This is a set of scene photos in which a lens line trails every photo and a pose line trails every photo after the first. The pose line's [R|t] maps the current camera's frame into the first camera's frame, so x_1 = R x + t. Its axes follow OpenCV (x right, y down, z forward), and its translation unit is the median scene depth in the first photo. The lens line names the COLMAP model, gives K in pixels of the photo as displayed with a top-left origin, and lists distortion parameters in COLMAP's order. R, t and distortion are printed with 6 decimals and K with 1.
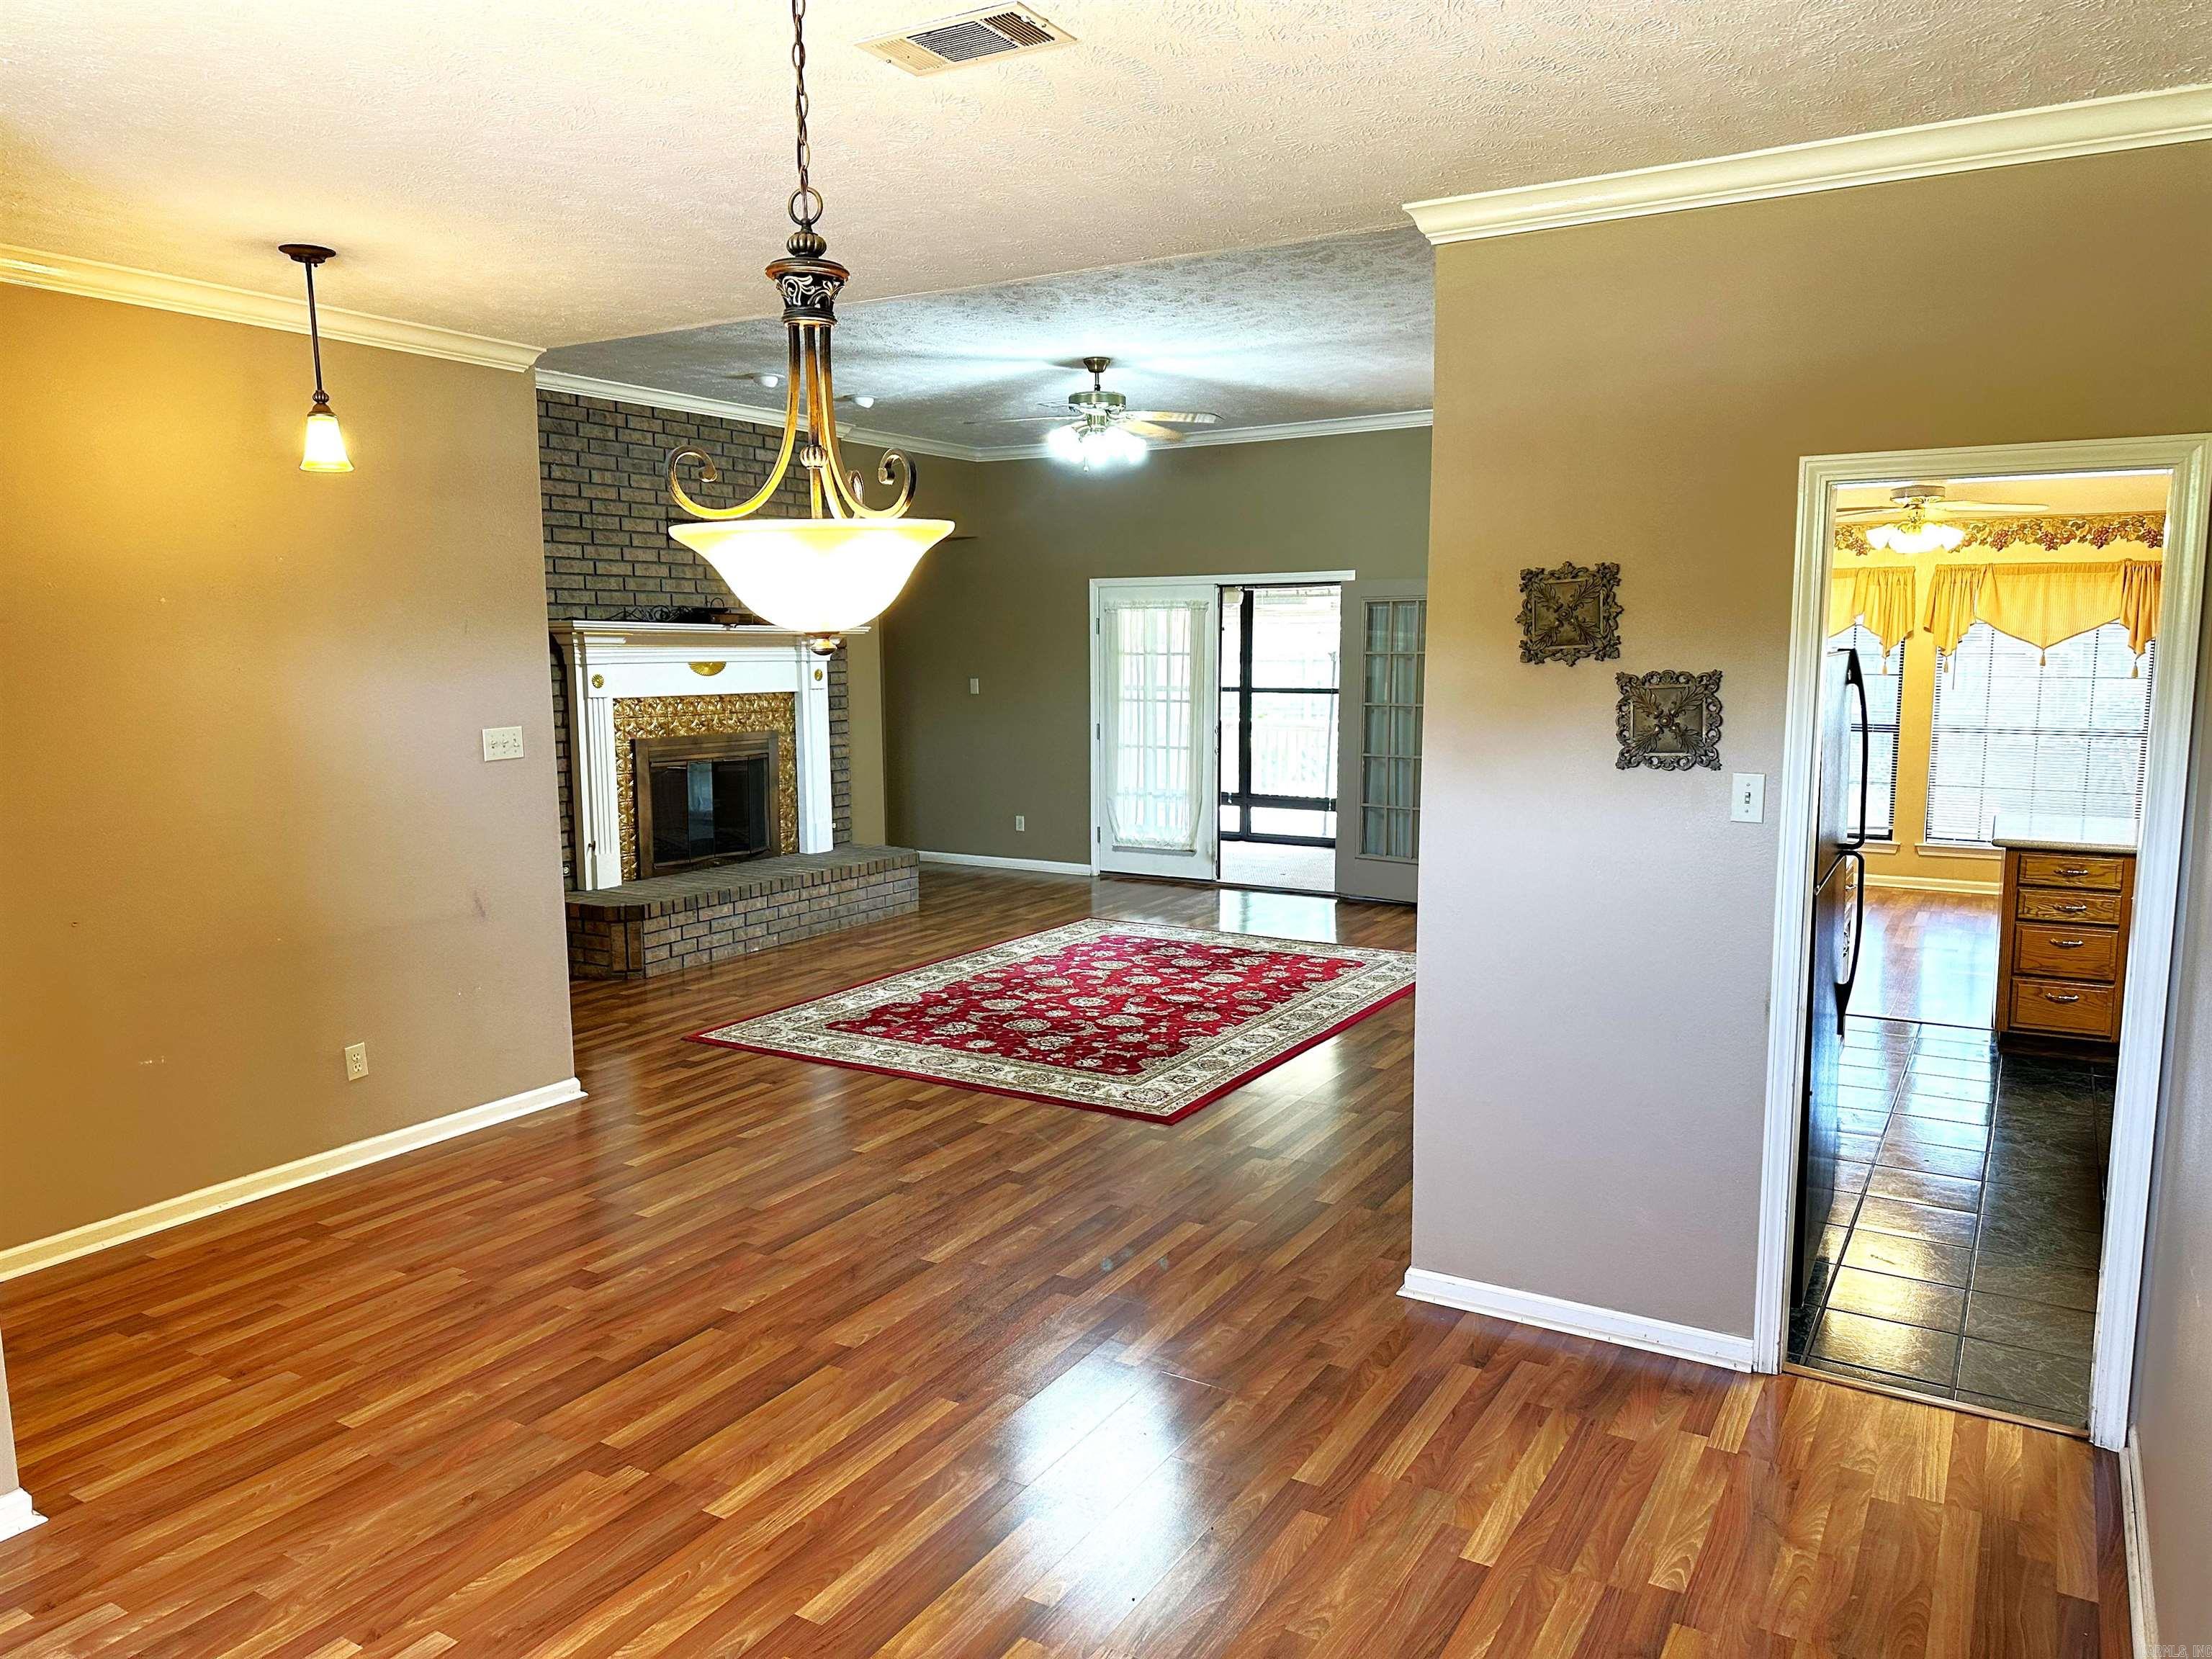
lens RADIAL K [[1535.4, 0, 1113.0], [0, 1535.4, 833.6], [0, 0, 1]] dist [0.117644, -0.153927]
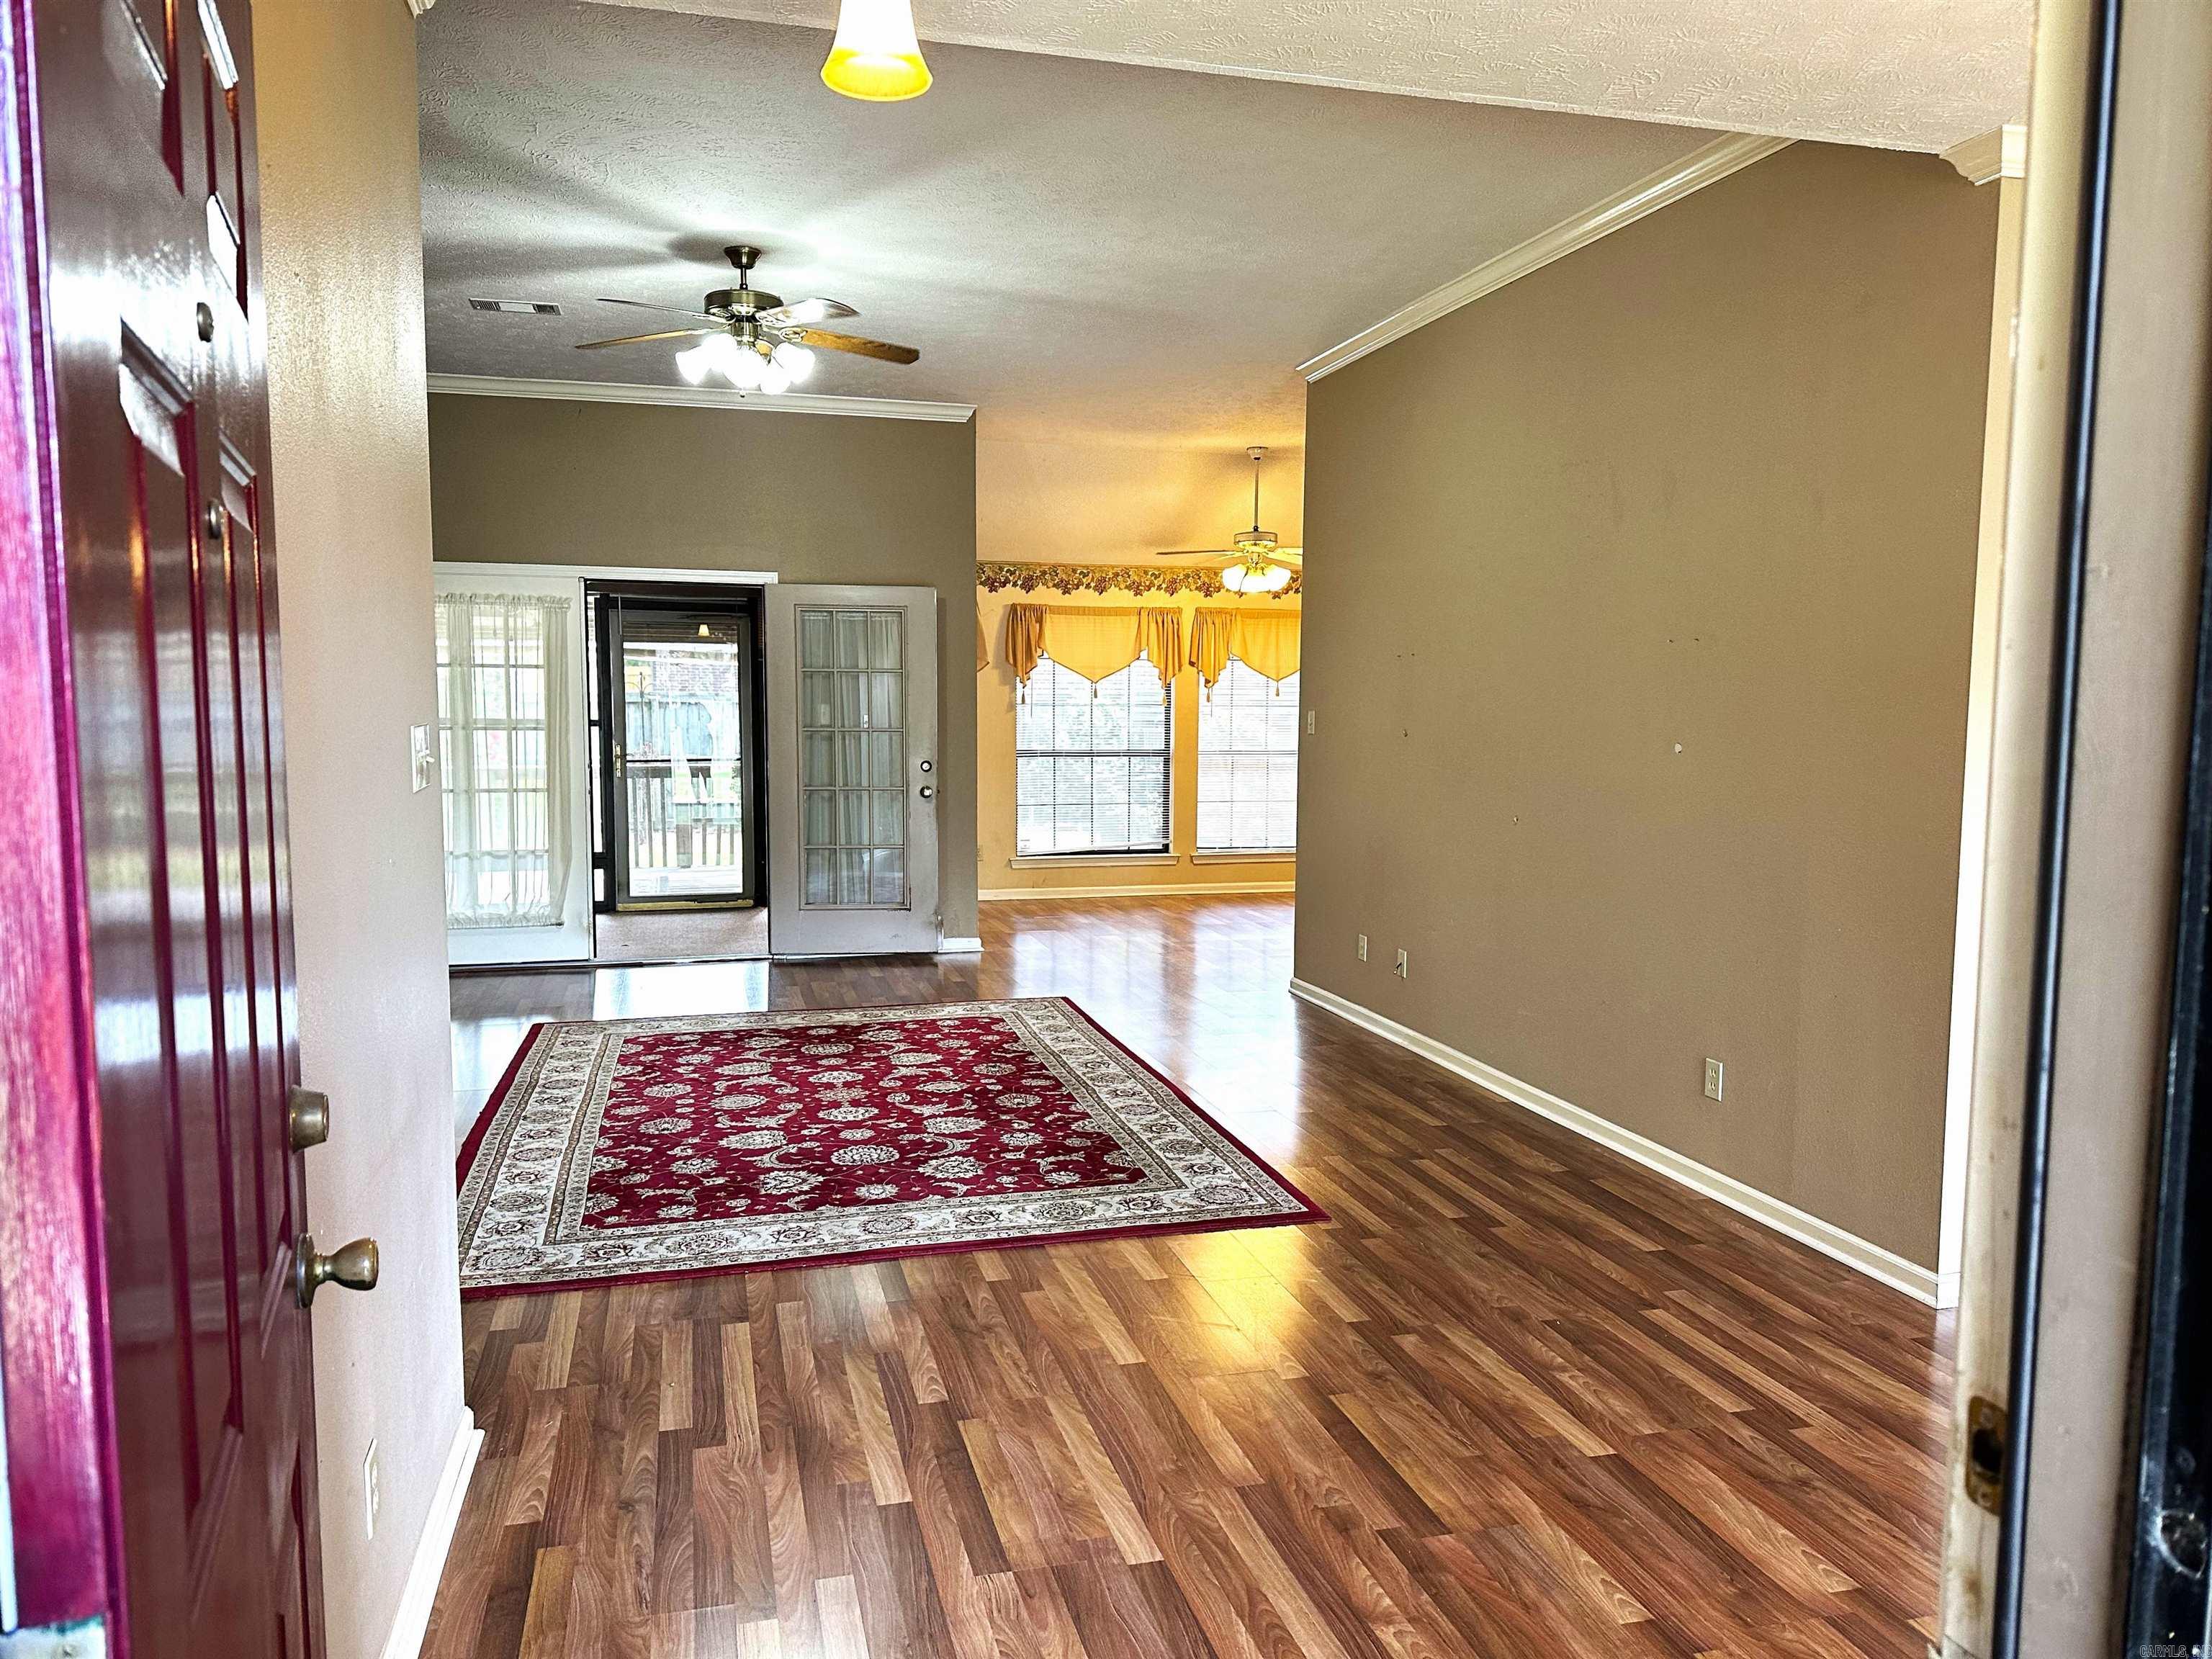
lens RADIAL K [[1535.4, 0, 1113.0], [0, 1535.4, 833.6], [0, 0, 1]] dist [0.117644, -0.153927]
pose [[0.694255, -0.053774, 0.717717, -0.468517], [0.082358, 0.996590, -0.004998, -0.010758], [-0.715001, 0.062580, 0.696317, 0.398234]]
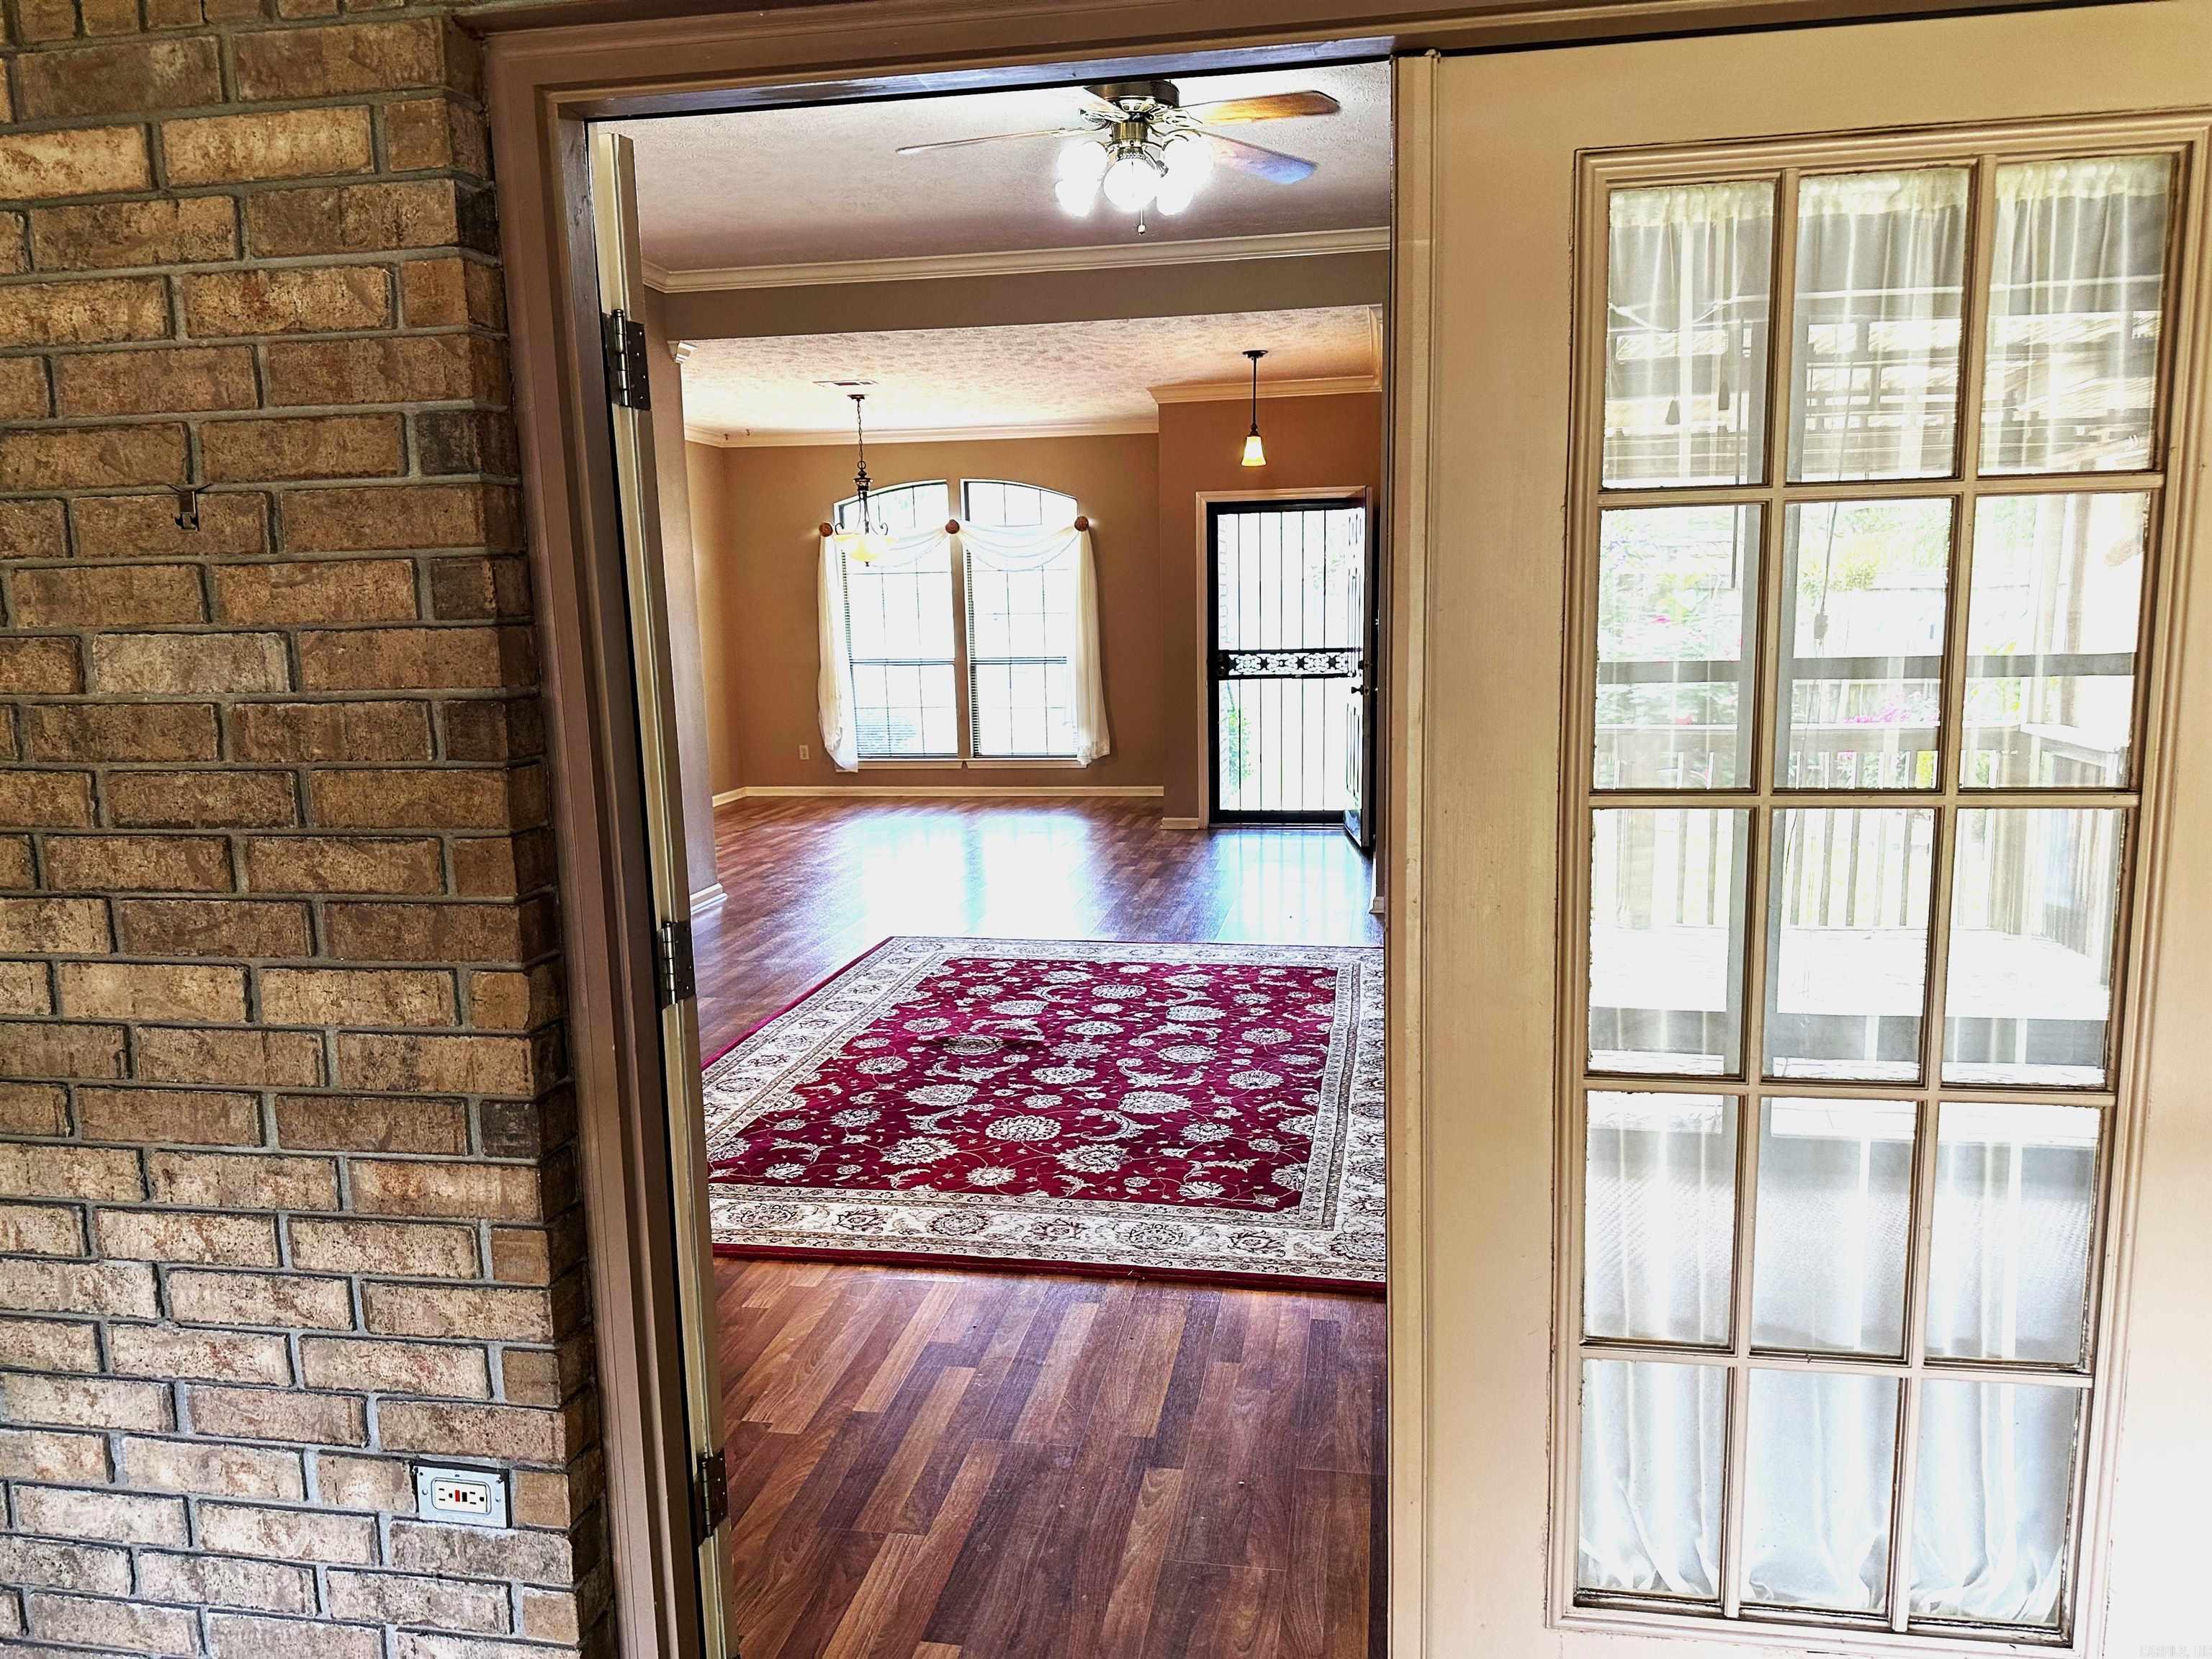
lens RADIAL K [[1535.4, 0, 1113.0], [0, 1535.4, 833.6], [0, 0, 1]] dist [0.117644, -0.153927]
pose [[-0.934895, 0.082278, -0.345257, 0.230814], [-0.016965, 0.961288, 0.275022, -0.191565], [0.354520, 0.262974, -0.897307, 1.699581]]
